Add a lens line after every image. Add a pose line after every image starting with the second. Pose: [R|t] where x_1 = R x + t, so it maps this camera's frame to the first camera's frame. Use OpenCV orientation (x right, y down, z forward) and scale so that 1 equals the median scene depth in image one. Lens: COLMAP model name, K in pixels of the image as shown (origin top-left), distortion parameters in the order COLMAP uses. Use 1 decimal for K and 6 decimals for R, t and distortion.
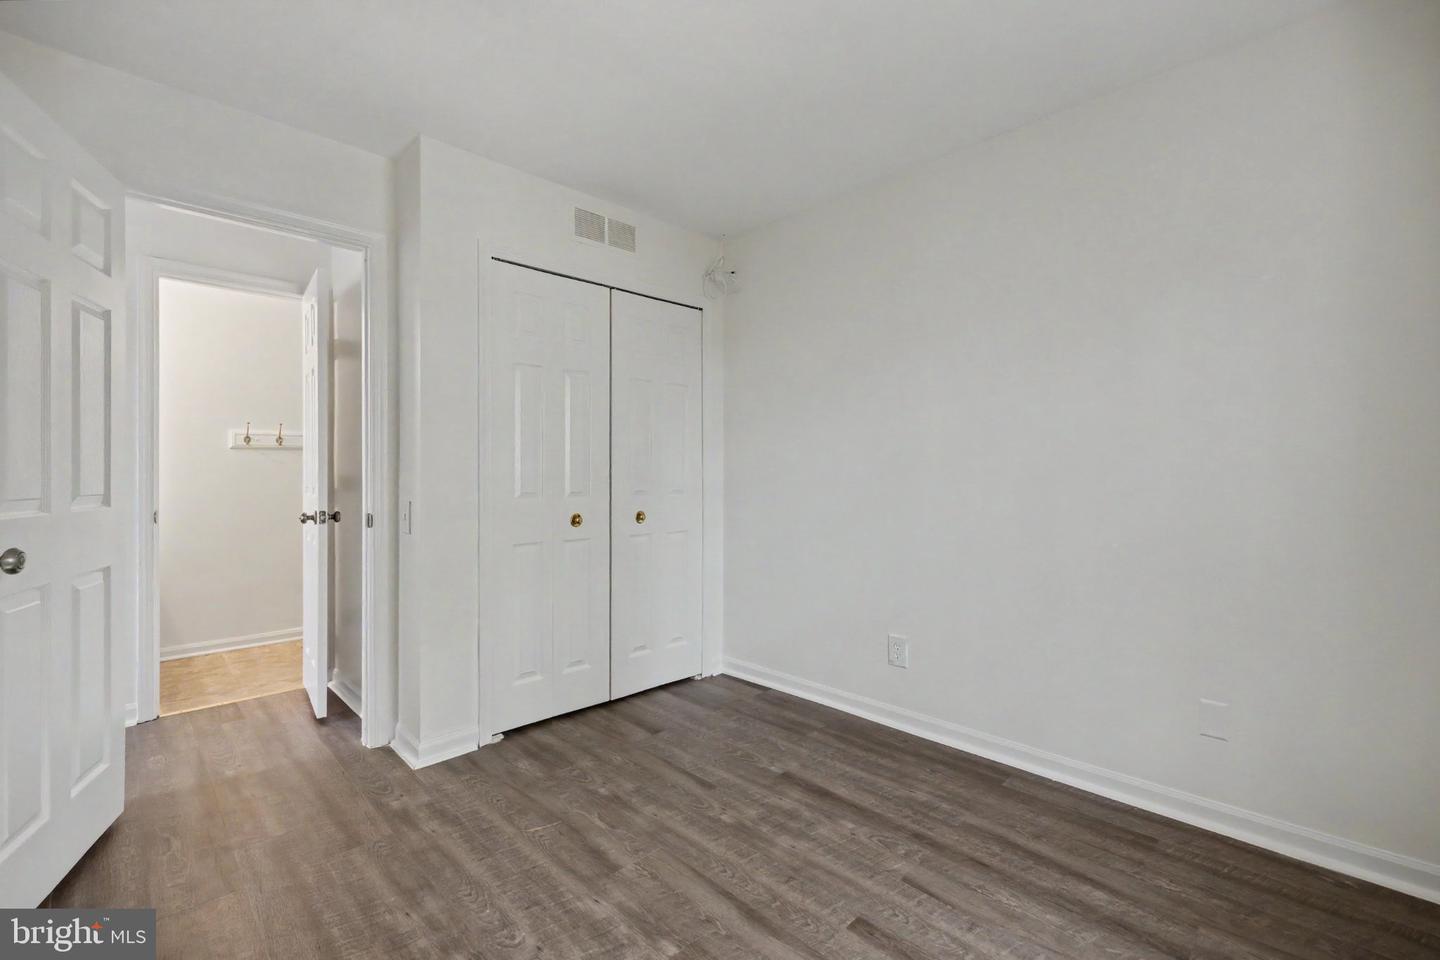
lens RADIAL K [[606.0, 0, 720.7], [0, 606.0, 477.0], [0, 0, 1]] dist [-0.000594, 0.000455]
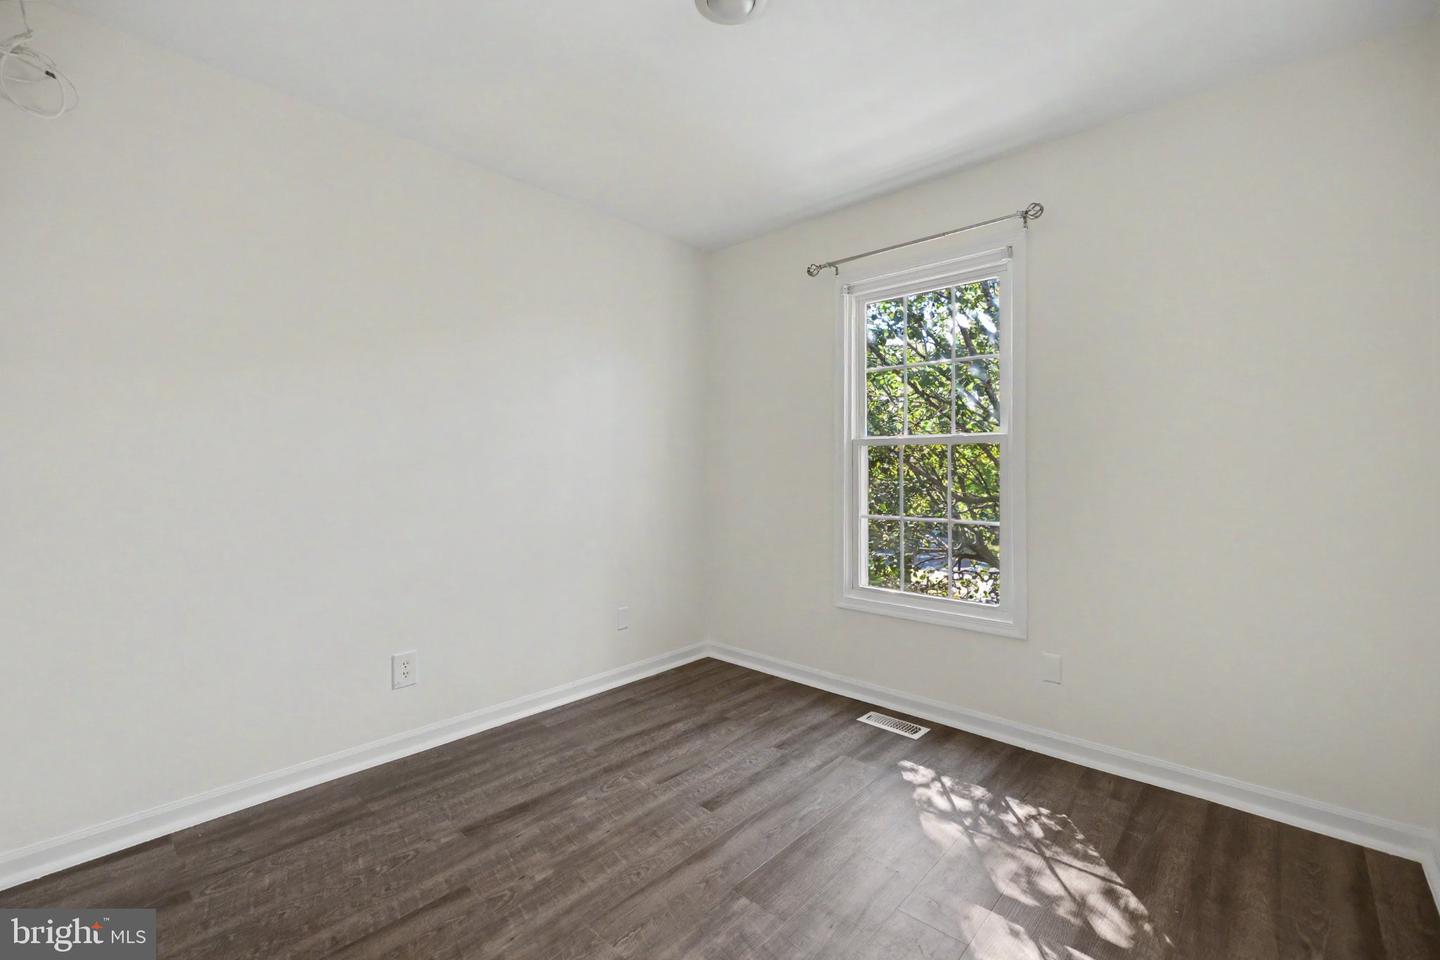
lens RADIAL K [[606.0, 0, 720.7], [0, 606.0, 476.0], [0, 0, 1]] dist [-0.000594, 0.000455]
pose [[-0.037491, -0.013482, 0.999206, -0.884745], [0.001821, 0.999906, 0.013560, -0.017371], [-0.999295, 0.002328, -0.037463, 0.804183]]
